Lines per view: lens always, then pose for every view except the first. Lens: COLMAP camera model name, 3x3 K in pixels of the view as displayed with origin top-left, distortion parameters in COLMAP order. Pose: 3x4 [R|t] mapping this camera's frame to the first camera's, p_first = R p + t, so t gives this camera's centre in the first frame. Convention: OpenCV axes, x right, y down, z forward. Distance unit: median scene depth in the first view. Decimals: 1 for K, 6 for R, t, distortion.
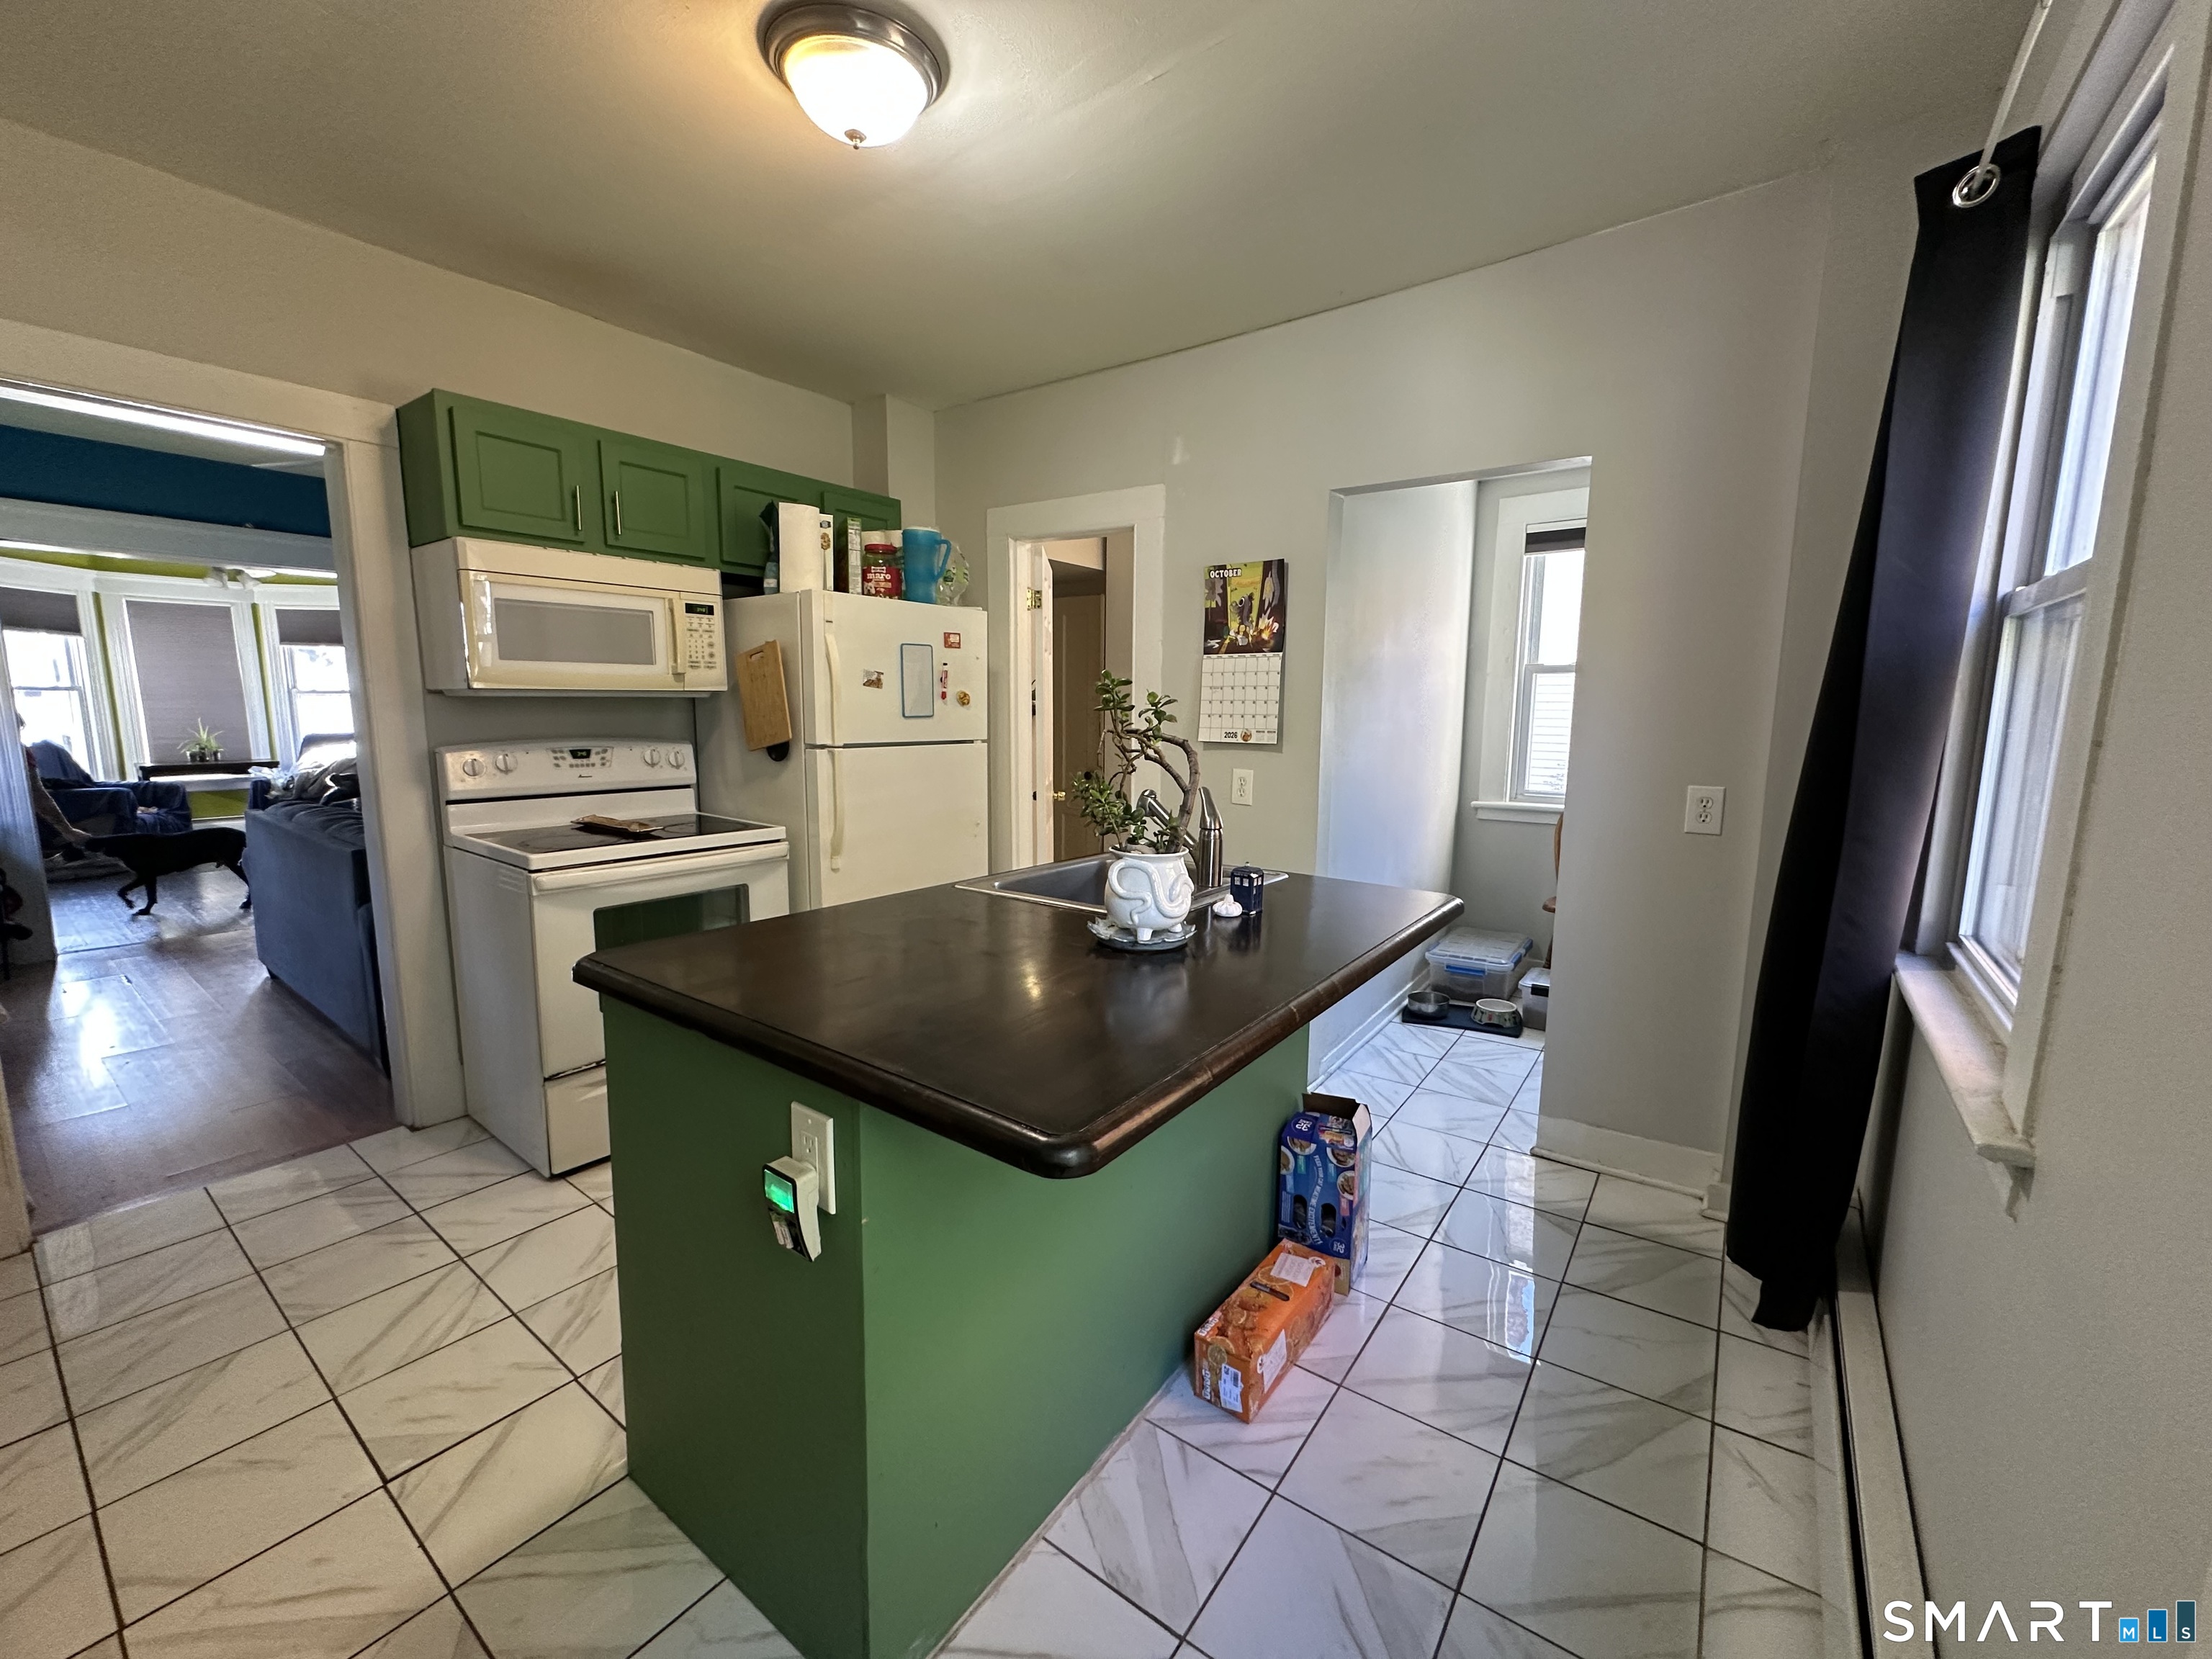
lens RADIAL K [[895.1, 0, 1099.6], [0, 895.1, 831.0], [0, 0, 1]] dist [0.000339, -0.000103]
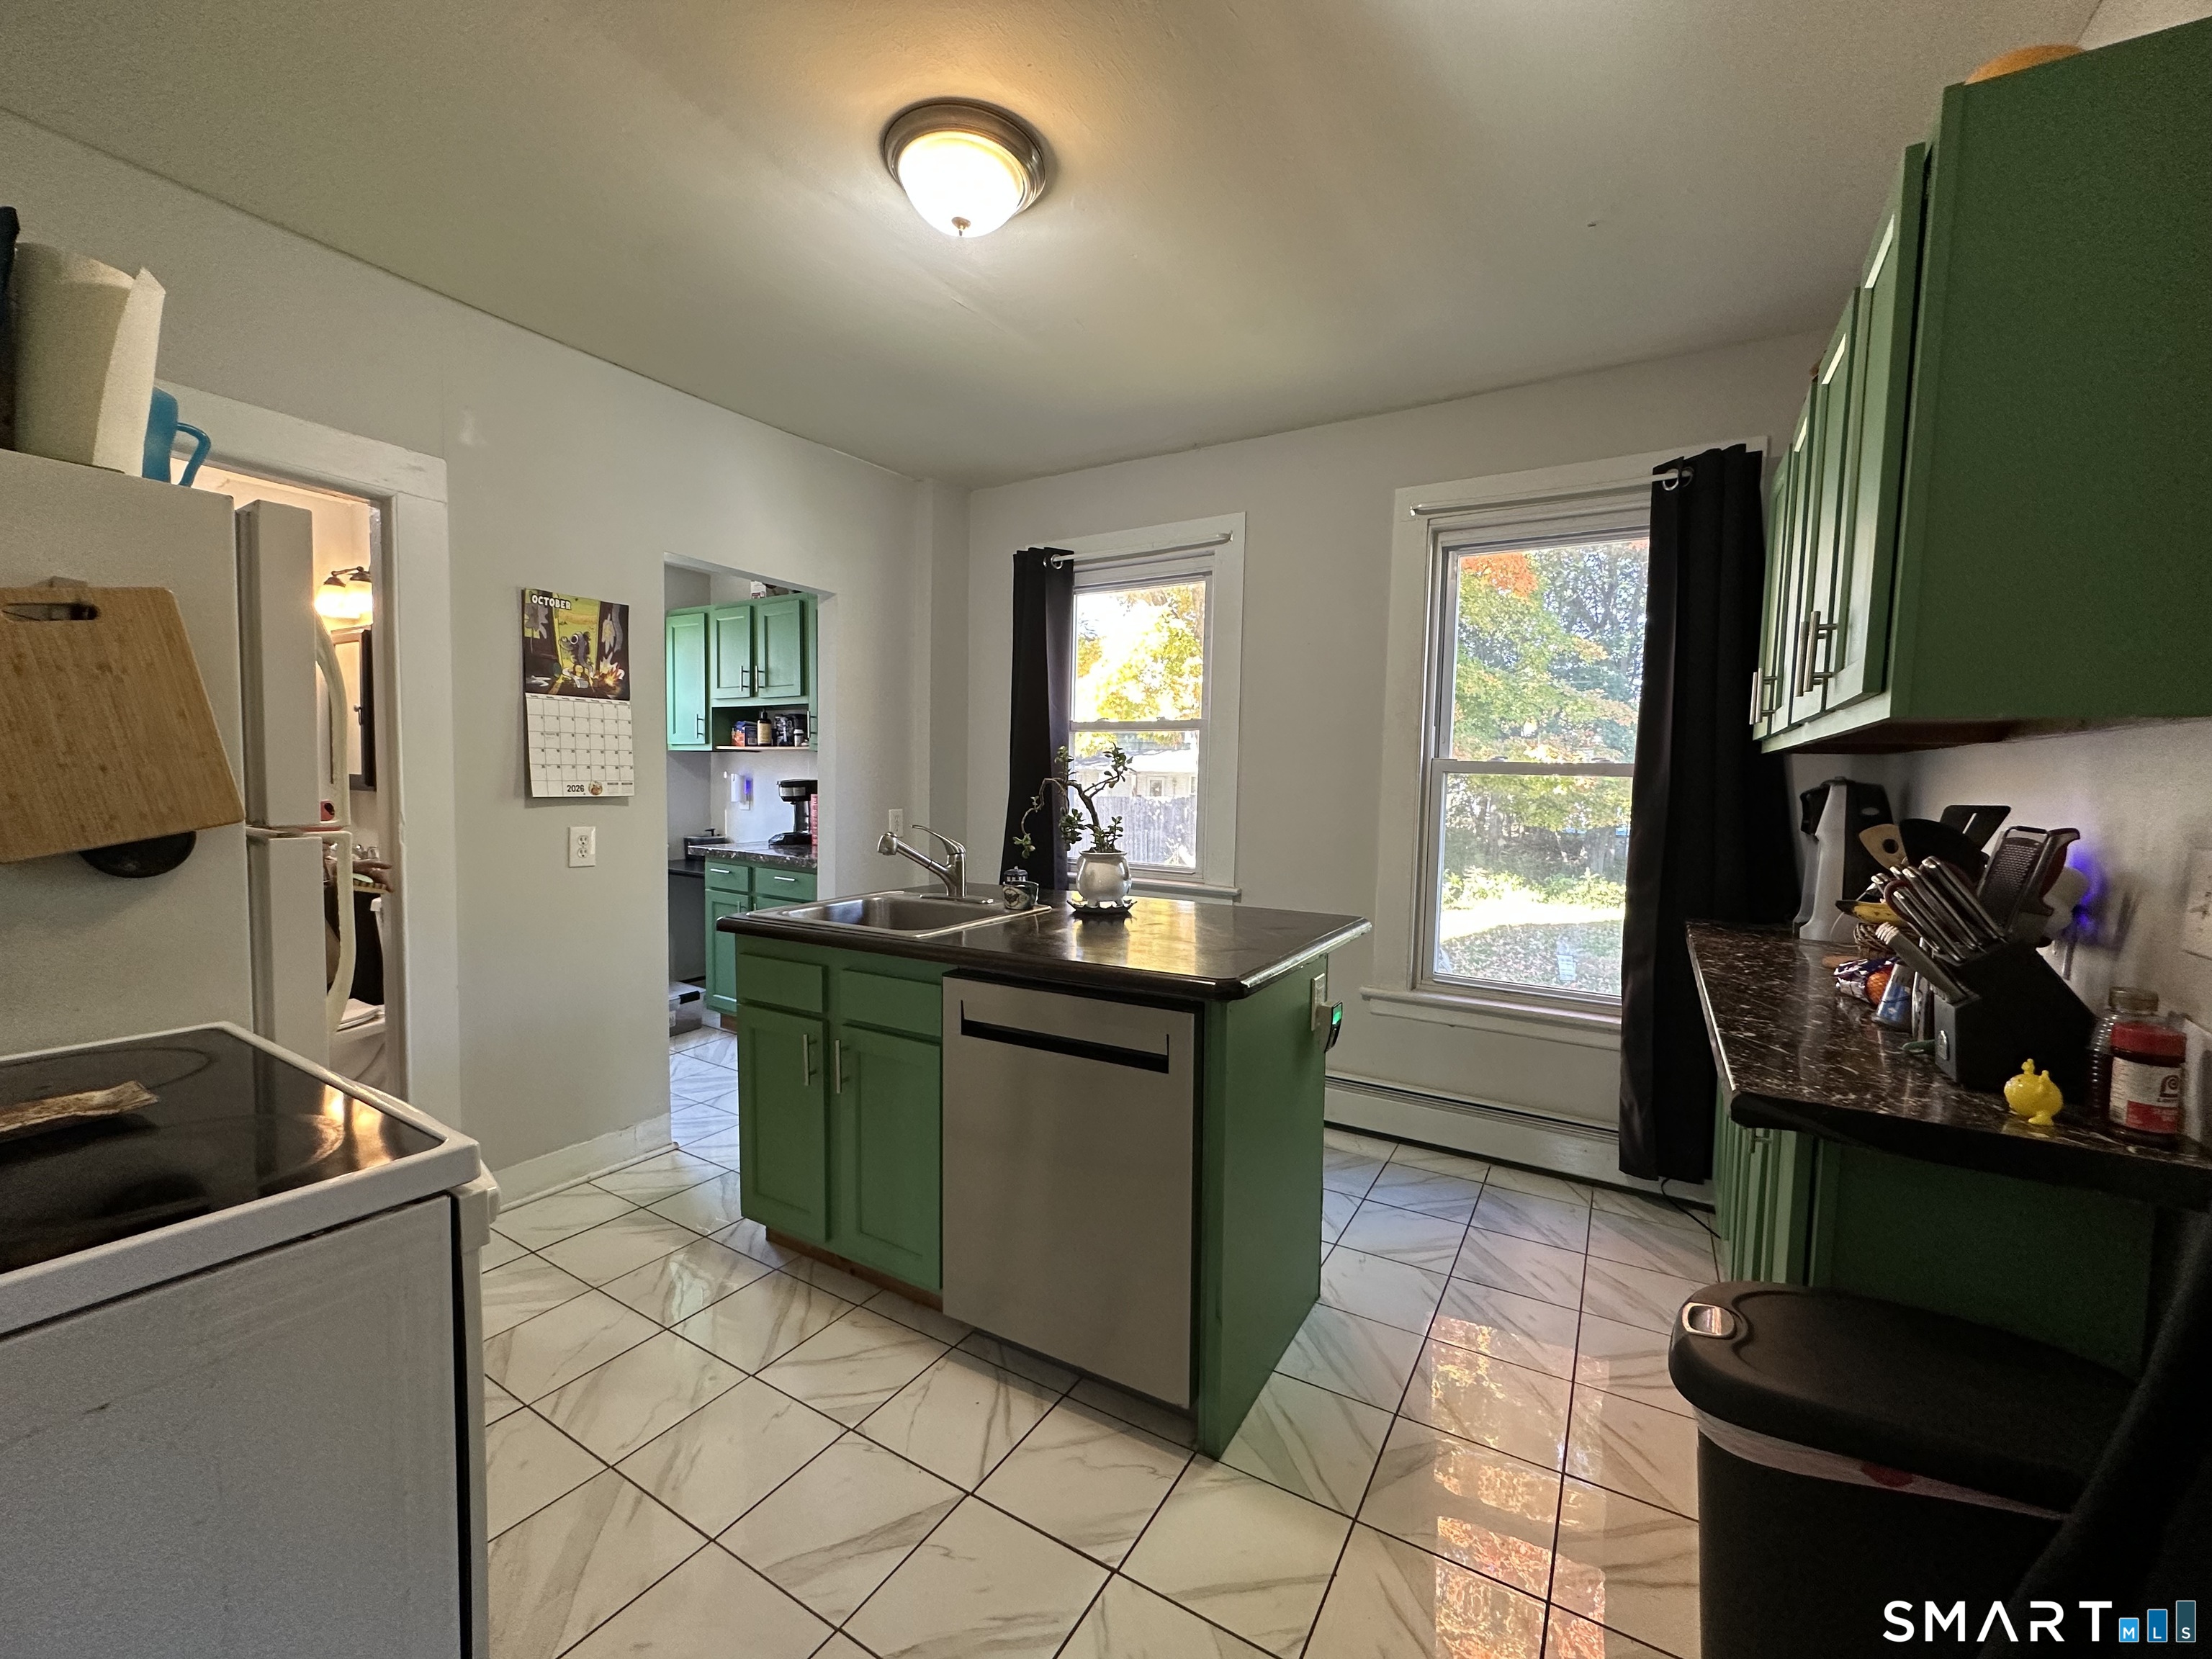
lens RADIAL K [[895.1, 0, 1115.1], [0, 895.1, 830.1], [0, 0, 1]] dist [0.000339, -0.000103]
pose [[-0.109565, -0.070726, 0.991460, -0.794709], [0.121671, 0.989010, 0.083997, -0.077763], [-0.986505, 0.129835, -0.099756, 0.583193]]
